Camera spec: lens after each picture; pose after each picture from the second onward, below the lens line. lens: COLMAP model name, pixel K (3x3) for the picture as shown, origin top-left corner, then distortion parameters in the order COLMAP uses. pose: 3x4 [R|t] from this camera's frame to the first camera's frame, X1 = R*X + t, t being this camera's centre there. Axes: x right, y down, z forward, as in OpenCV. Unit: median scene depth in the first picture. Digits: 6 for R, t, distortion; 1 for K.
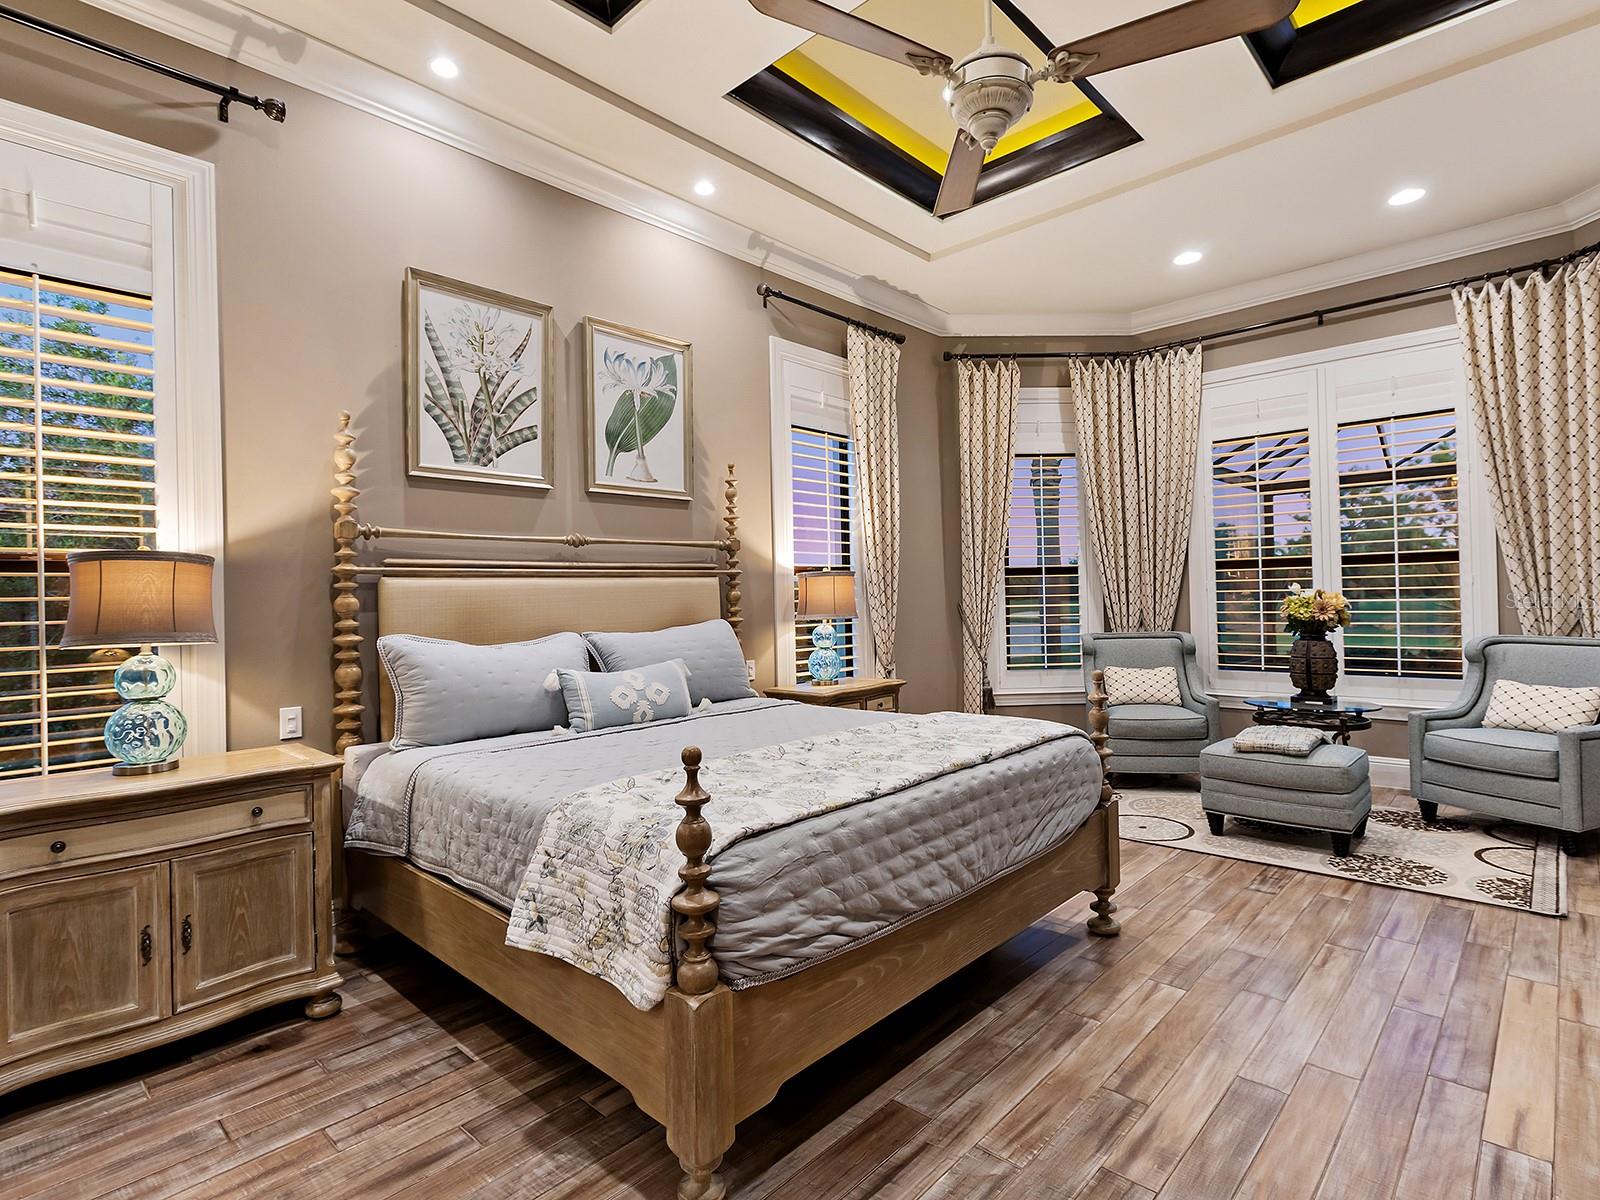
lens RADIAL K [[811.4, 0, 800.0], [0, 811.4, 600.0], [0, 0, 1]] dist [-0.001562, -0.000279]
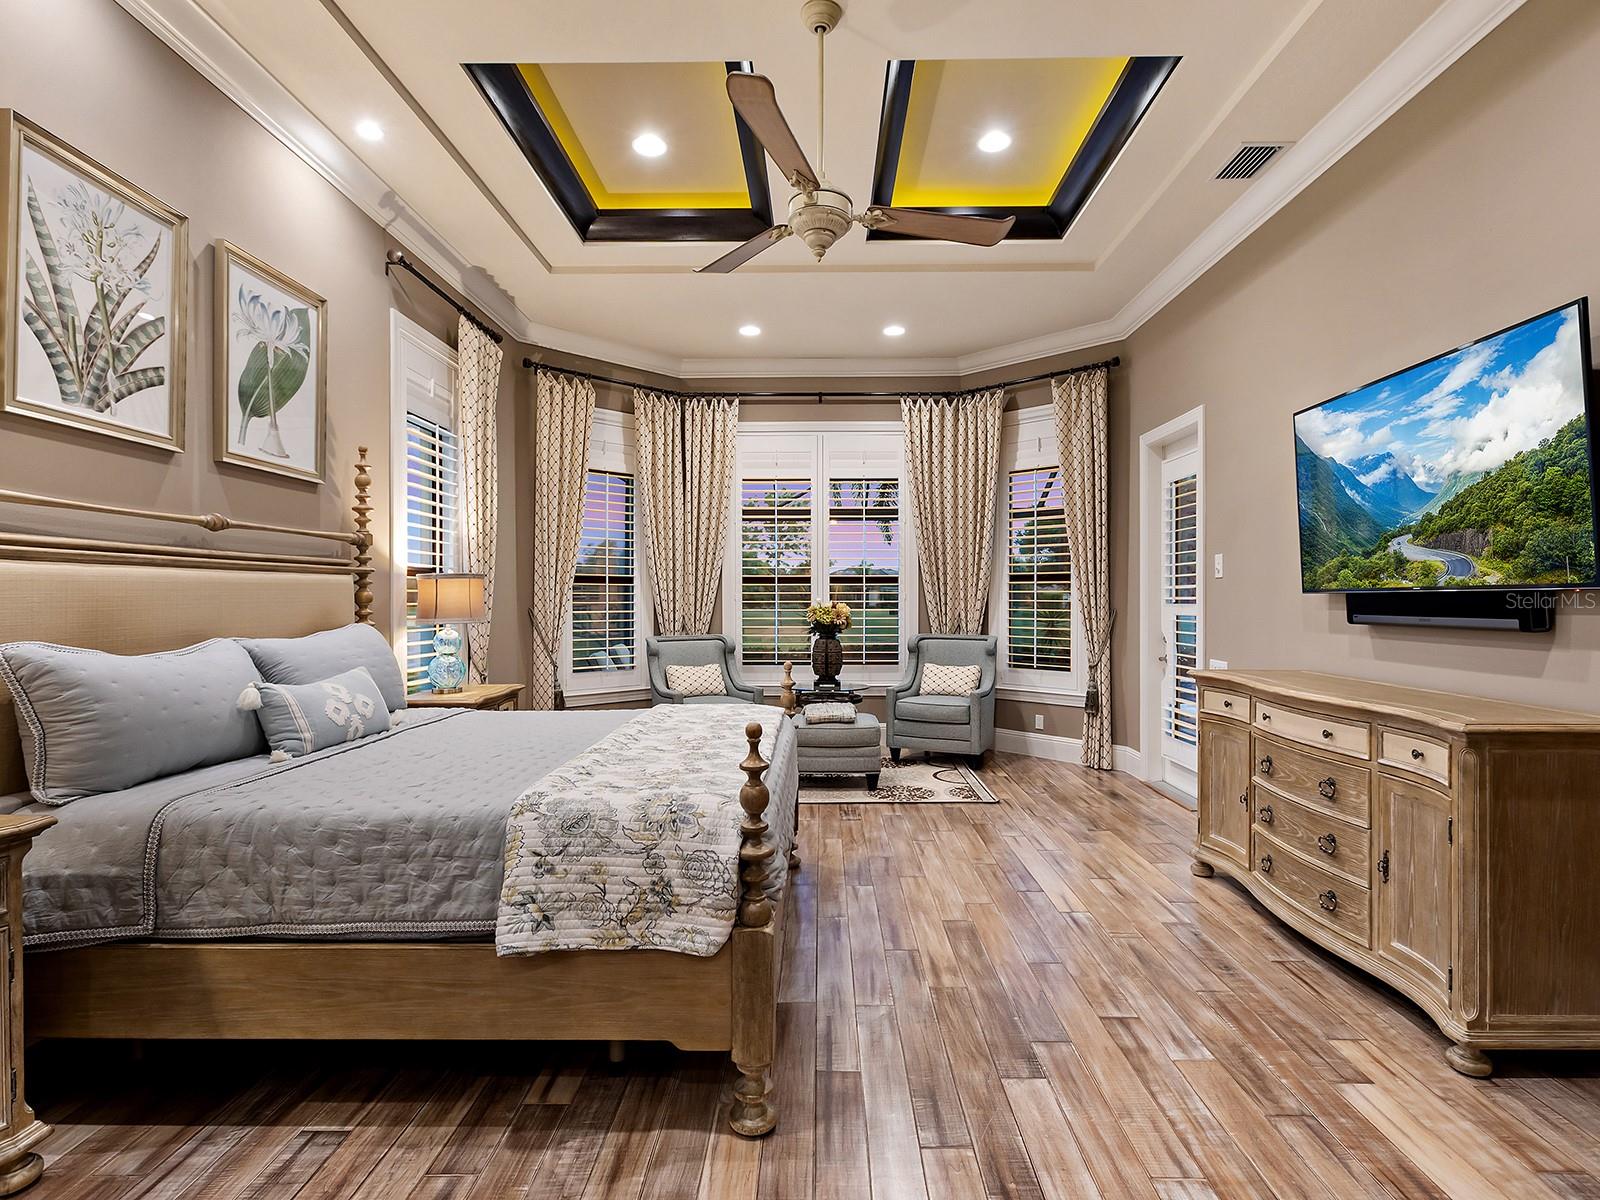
lens RADIAL K [[818.2, 0, 803.2], [0, 818.2, 615.8], [0, 0, 1]] dist [0.000291, 0.001406]
pose [[0.742497, 0.006830, 0.669815, -0.361086], [-0.012911, 0.999908, 0.004116, 0.006751], [-0.669725, -0.011704, 0.742517, 0.021839]]
